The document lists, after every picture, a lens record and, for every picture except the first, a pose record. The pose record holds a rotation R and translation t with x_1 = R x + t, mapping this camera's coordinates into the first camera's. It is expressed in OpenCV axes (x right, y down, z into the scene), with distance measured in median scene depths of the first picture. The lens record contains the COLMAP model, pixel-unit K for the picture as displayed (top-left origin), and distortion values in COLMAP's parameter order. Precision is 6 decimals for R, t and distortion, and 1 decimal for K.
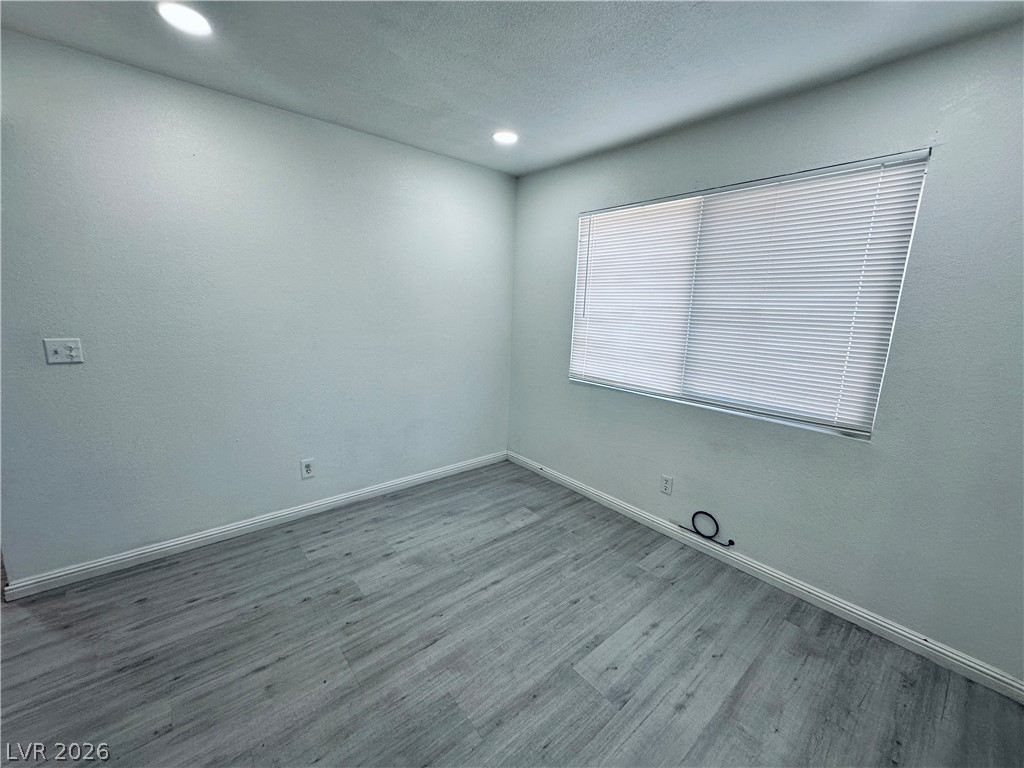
lens RADIAL K [[410.4, 0, 511.4], [0, 410.4, 383.9], [0, 0, 1]] dist [-0.003081, 0.001667]
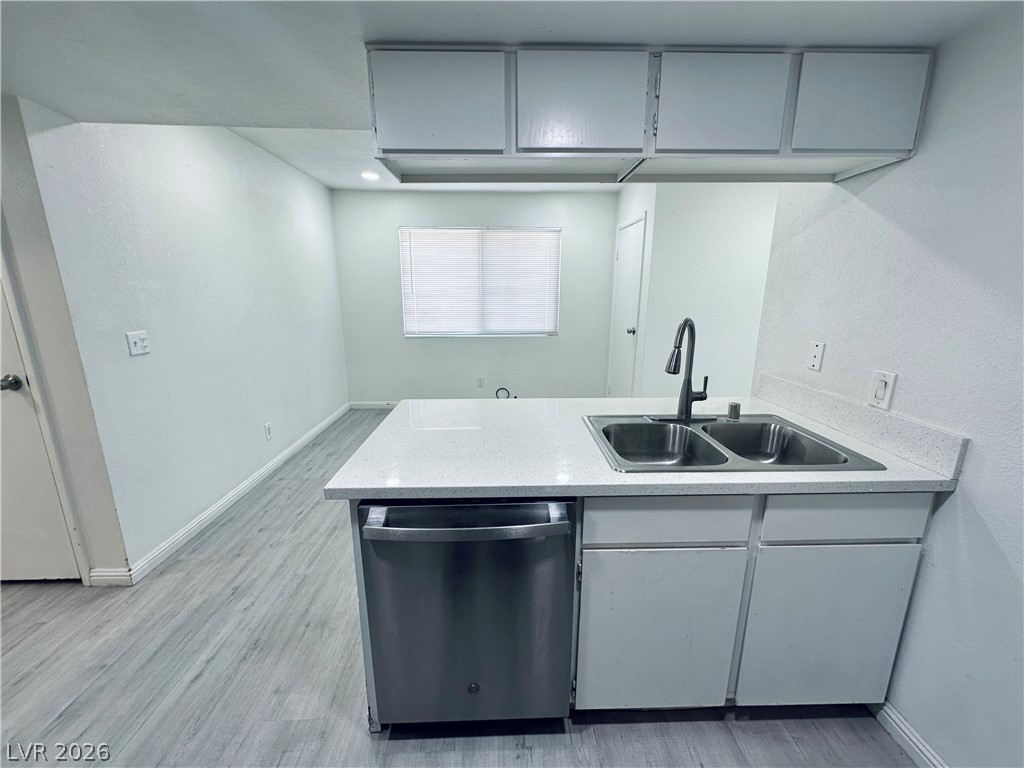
lens RADIAL K [[410.4, 0, 511.2], [0, 410.4, 381.5], [0, 0, 1]] dist [-0.003081, 0.001667]
pose [[0.628594, -0.202036, 0.751033, -1.092136], [0.165806, 0.978281, 0.124394, 0.040718], [-0.759854, 0.046332, 0.648440, -0.375385]]
